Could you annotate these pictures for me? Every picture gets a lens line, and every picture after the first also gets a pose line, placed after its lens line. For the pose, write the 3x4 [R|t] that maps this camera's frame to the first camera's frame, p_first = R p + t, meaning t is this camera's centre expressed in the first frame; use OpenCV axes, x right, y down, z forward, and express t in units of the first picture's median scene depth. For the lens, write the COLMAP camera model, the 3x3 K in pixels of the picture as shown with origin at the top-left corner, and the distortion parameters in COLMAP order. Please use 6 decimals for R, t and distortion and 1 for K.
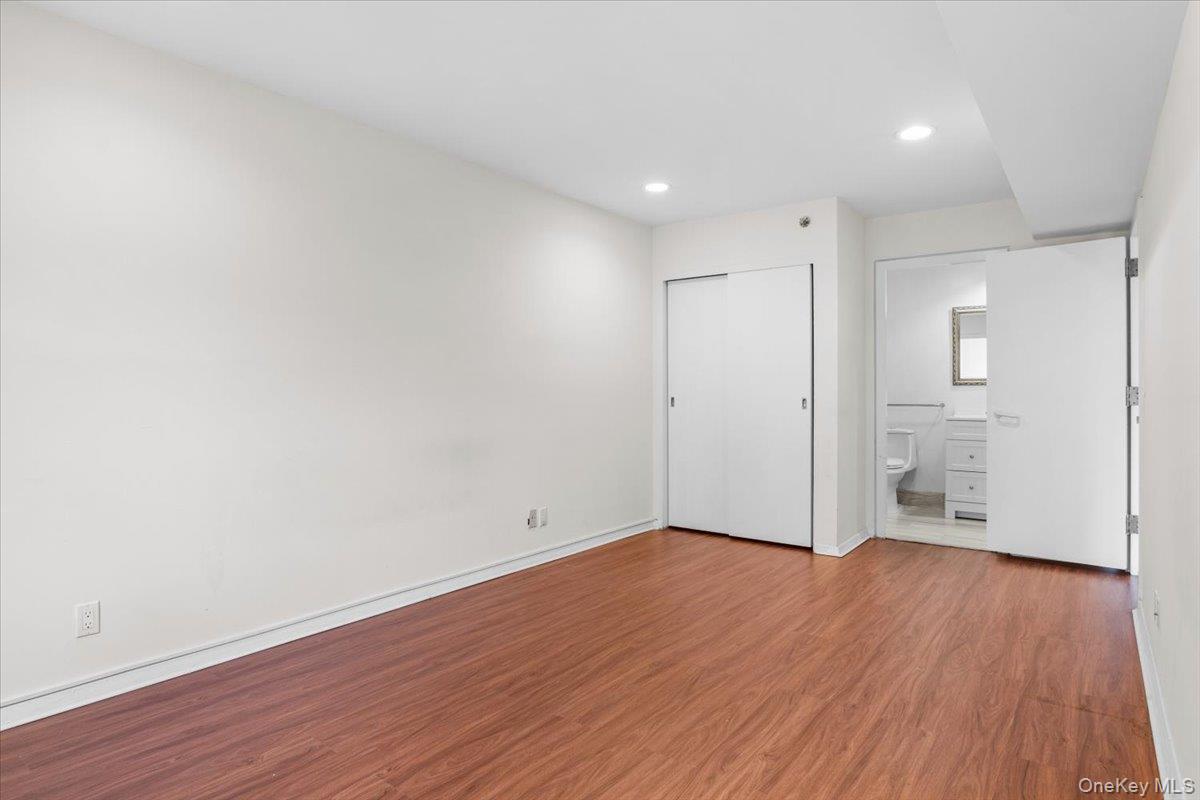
lens RADIAL K [[654.6, 0, 585.4], [0, 654.6, 396.1], [0, 0, 1]] dist [-0.019280, -0.000448]
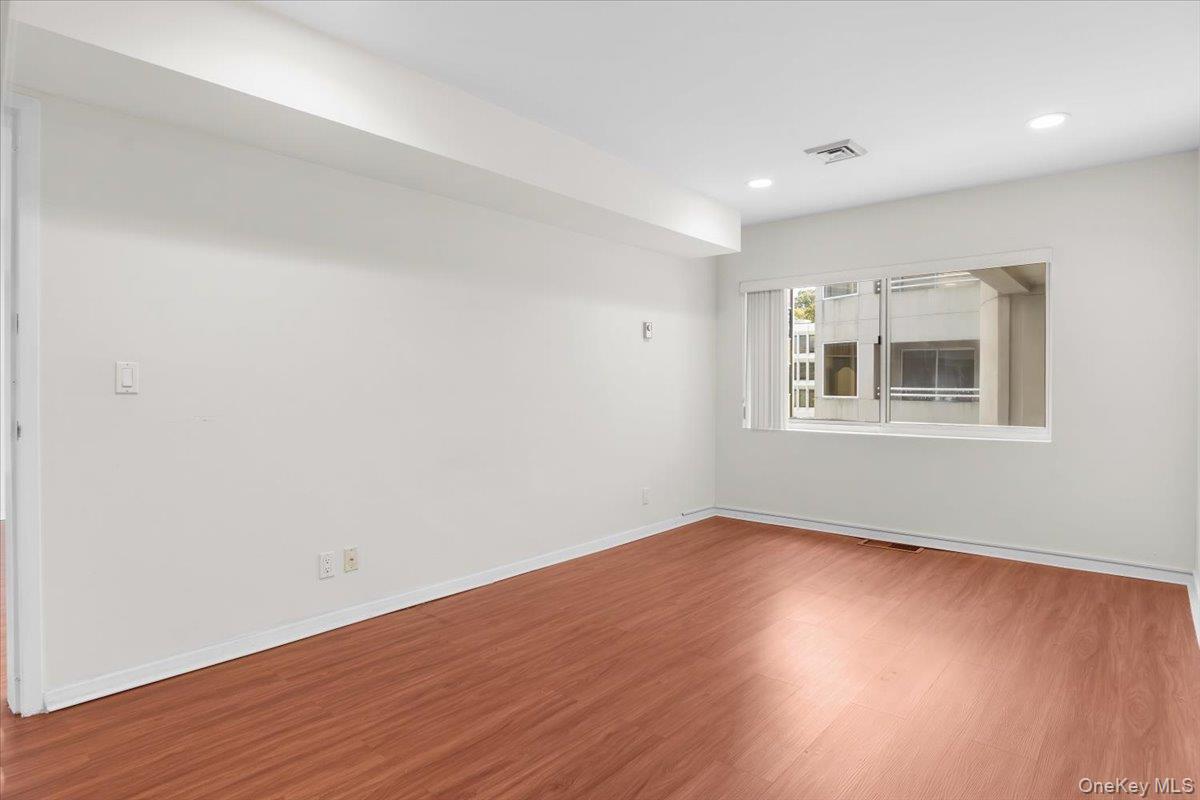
lens RADIAL K [[656.4, 0, 595.3], [0, 656.4, 379.1], [0, 0, 1]] dist [-0.027584, 0.000609]
pose [[-0.998823, 0.000398, 0.048512, 0.261531], [0.000314, 0.999998, -0.001749, -0.013671], [-0.048512, -0.001732, -0.998821, 1.754507]]
